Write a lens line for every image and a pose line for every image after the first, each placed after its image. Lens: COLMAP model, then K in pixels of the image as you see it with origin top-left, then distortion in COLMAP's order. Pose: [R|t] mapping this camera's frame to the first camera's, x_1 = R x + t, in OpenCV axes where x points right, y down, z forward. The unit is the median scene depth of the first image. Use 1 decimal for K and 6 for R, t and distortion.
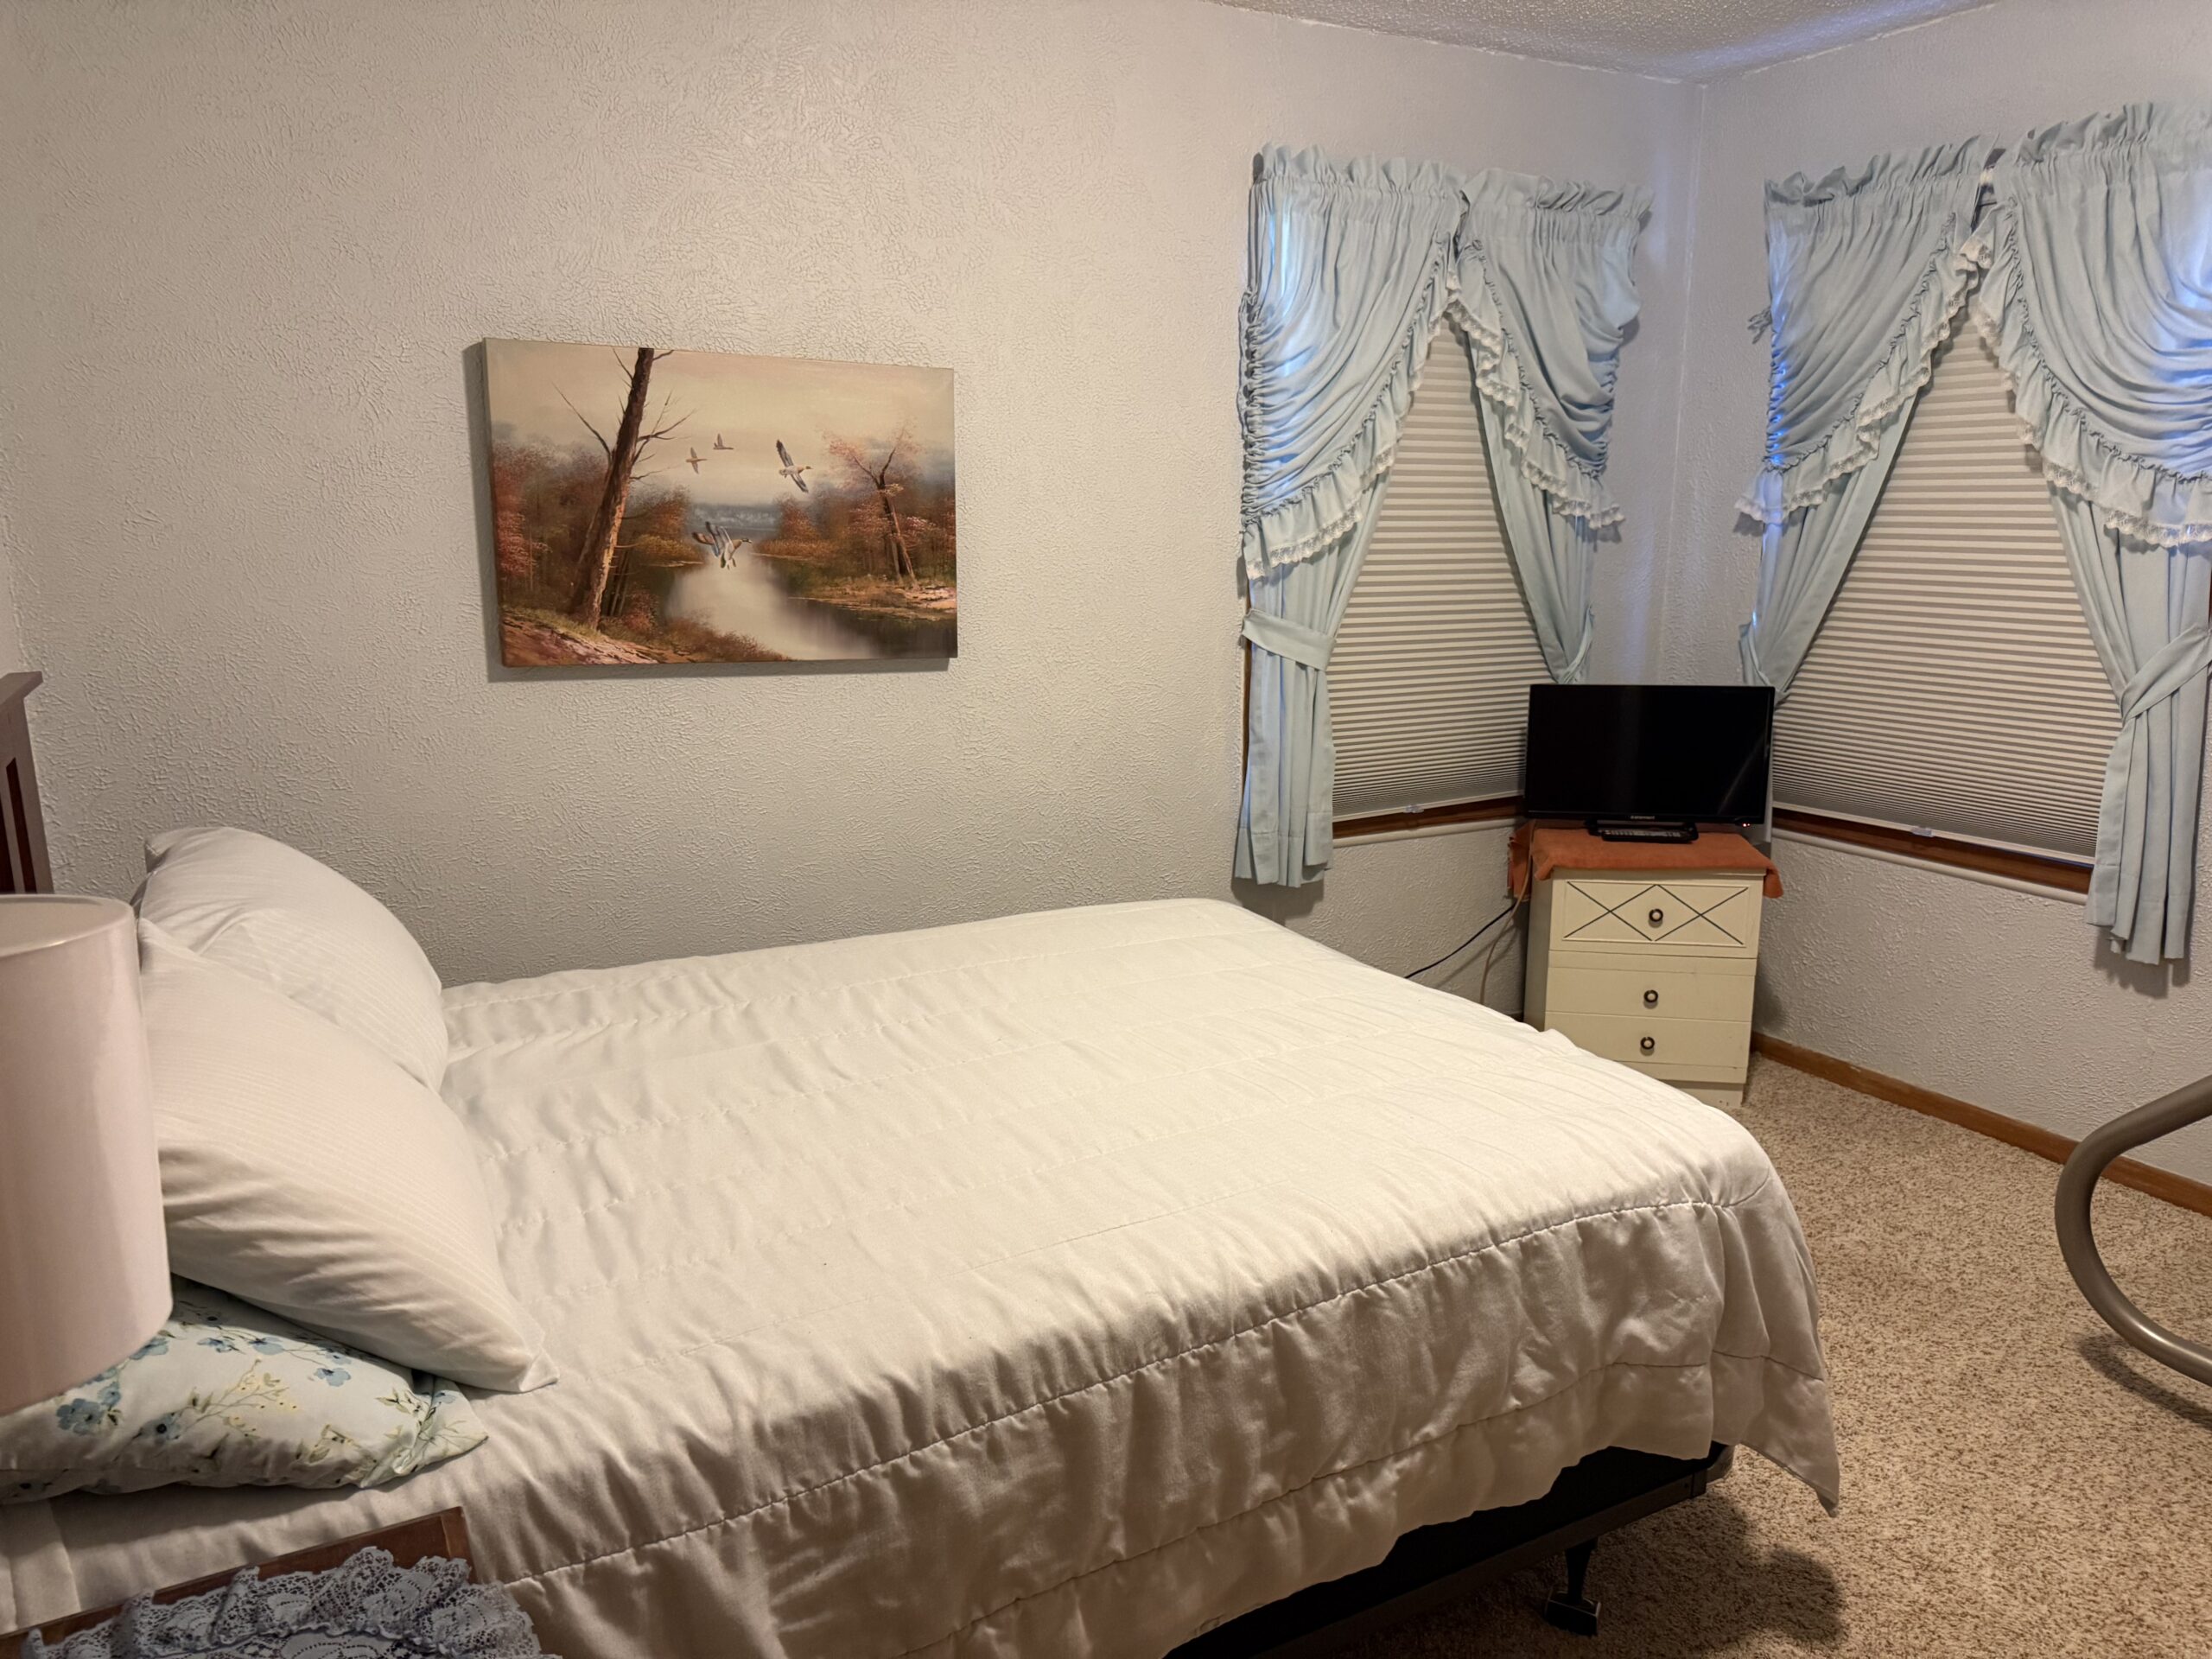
lens RADIAL K [[1531.8, 0, 1108.5], [0, 1531.8, 847.9], [0, 0, 1]] dist [0.057797, -0.084066]
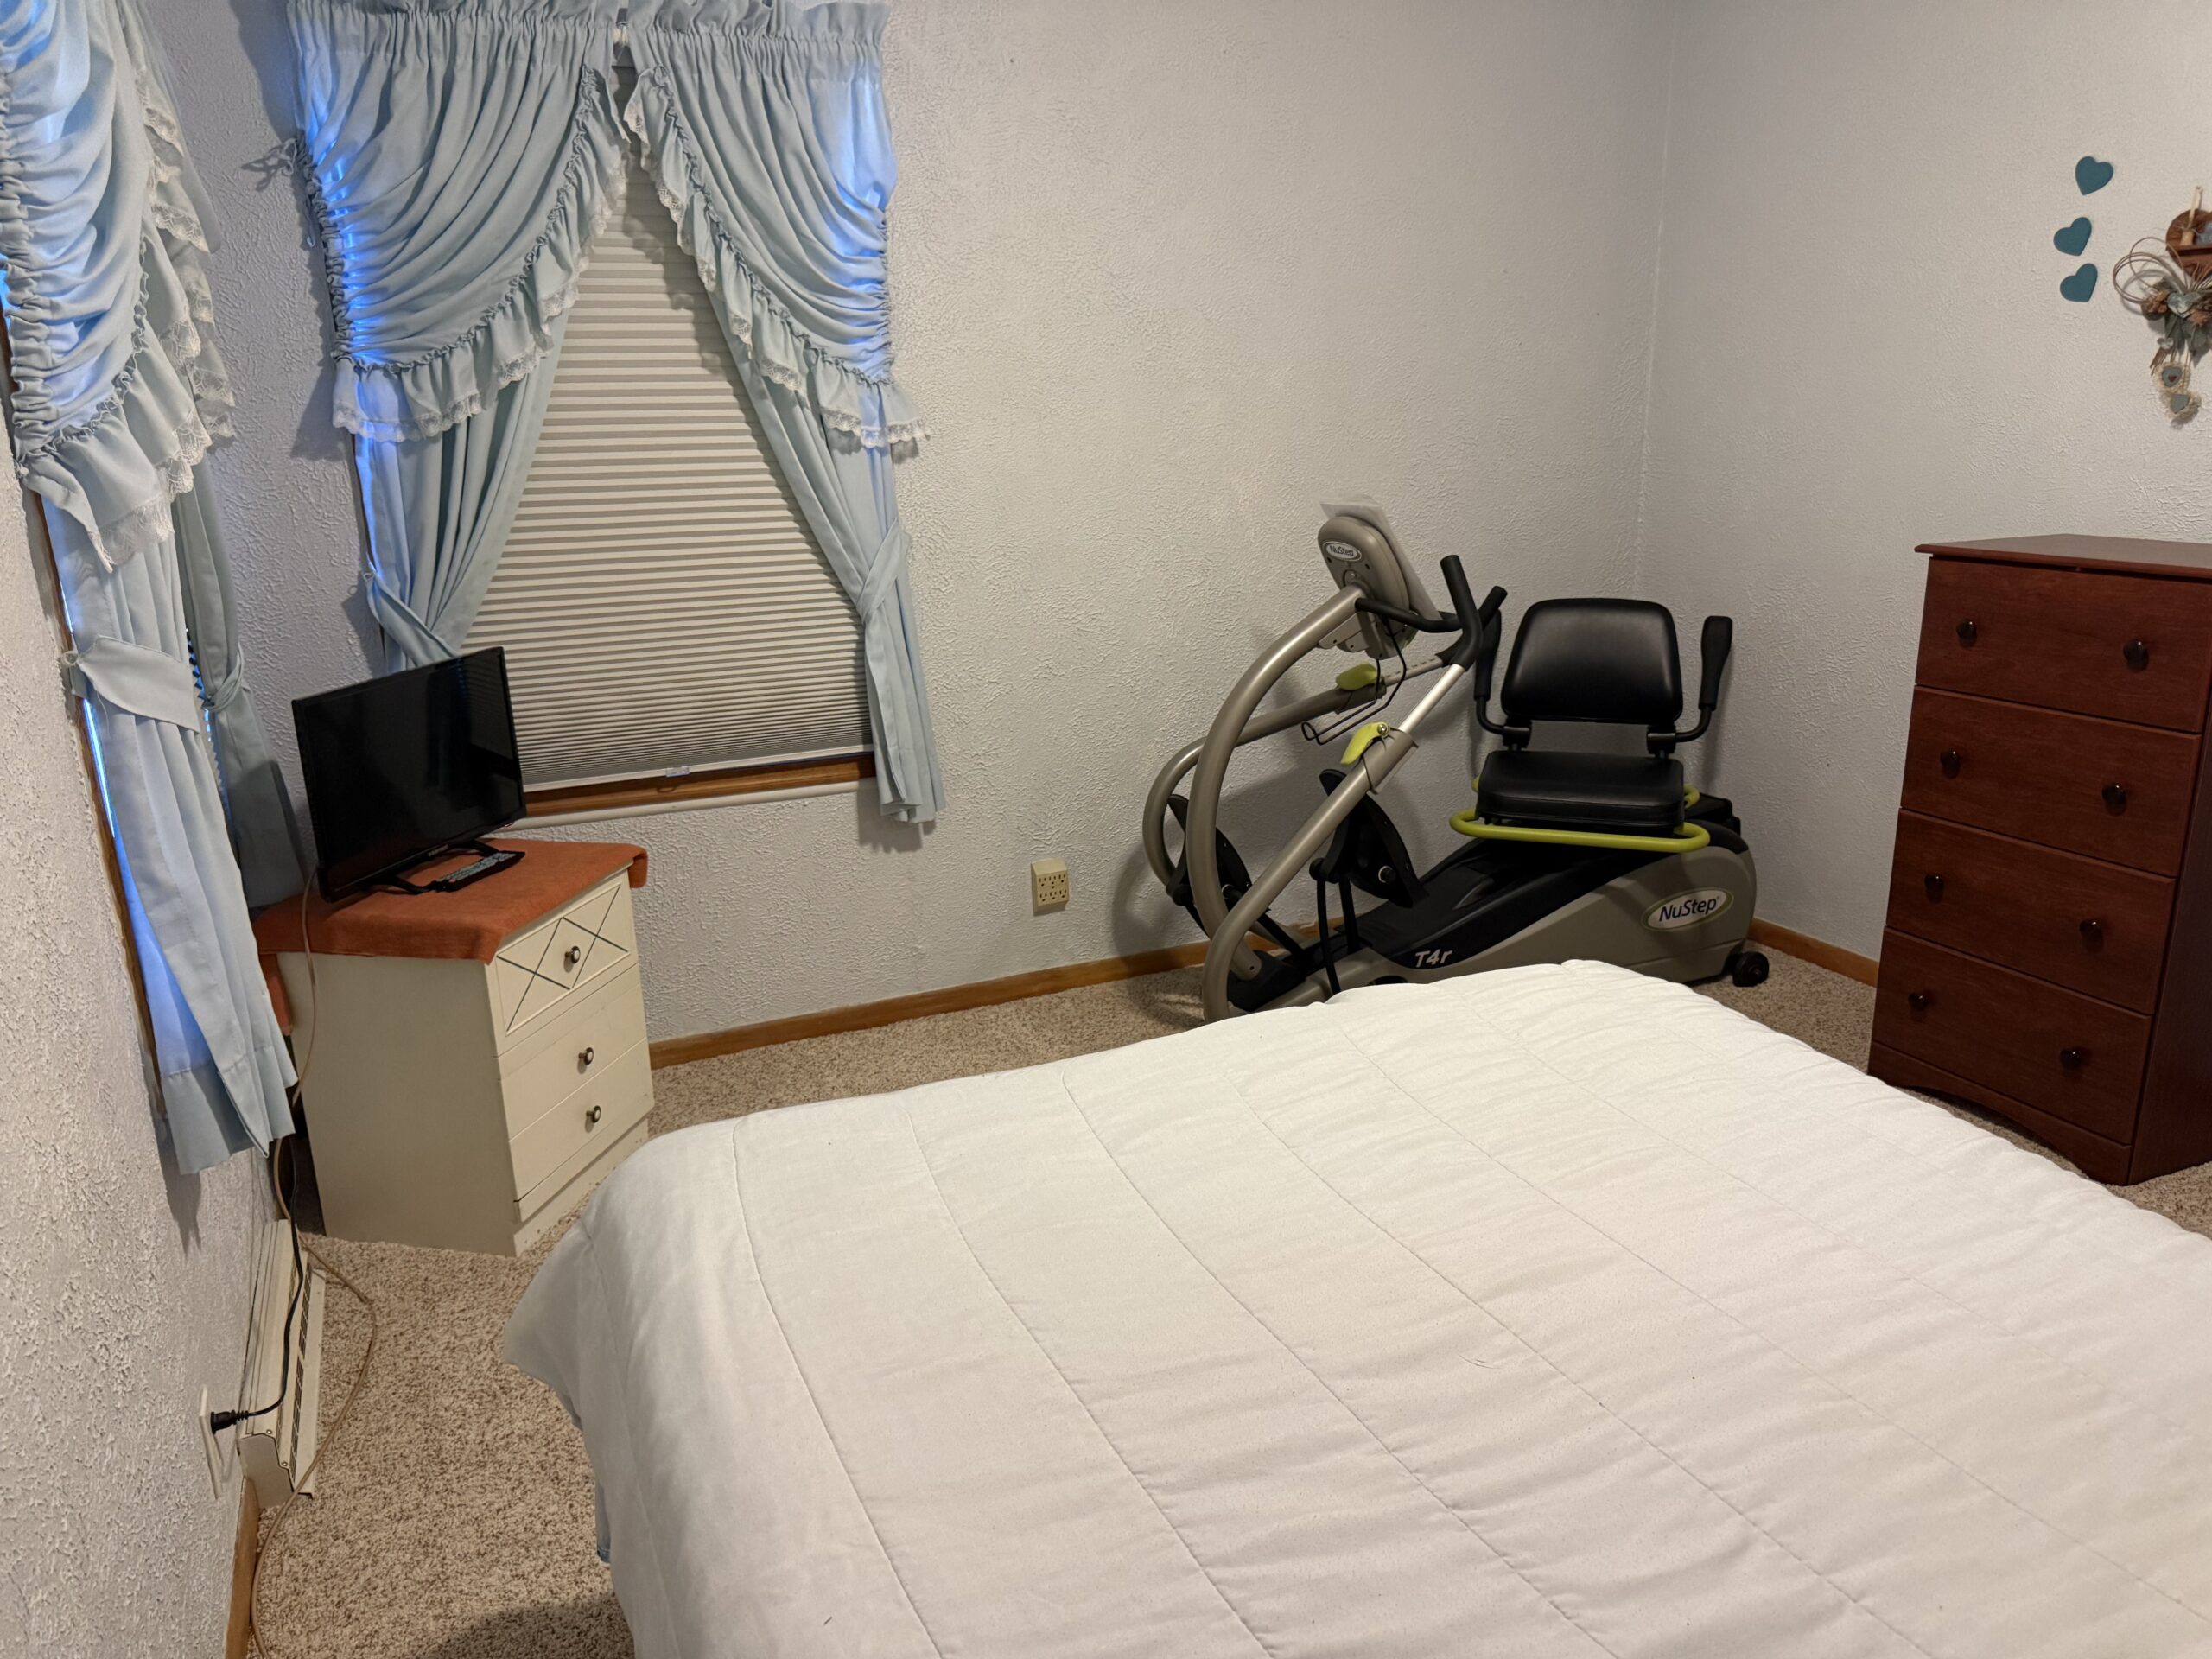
lens RADIAL K [[1531.8, 0, 1108.5], [0, 1531.8, 847.9], [0, 0, 1]] dist [0.057797, -0.084066]
pose [[0.079381, -0.274251, 0.958376, -0.367079], [0.238222, 0.938773, 0.248910, -0.142254], [-0.967961, 0.208547, 0.139853, 0.662877]]
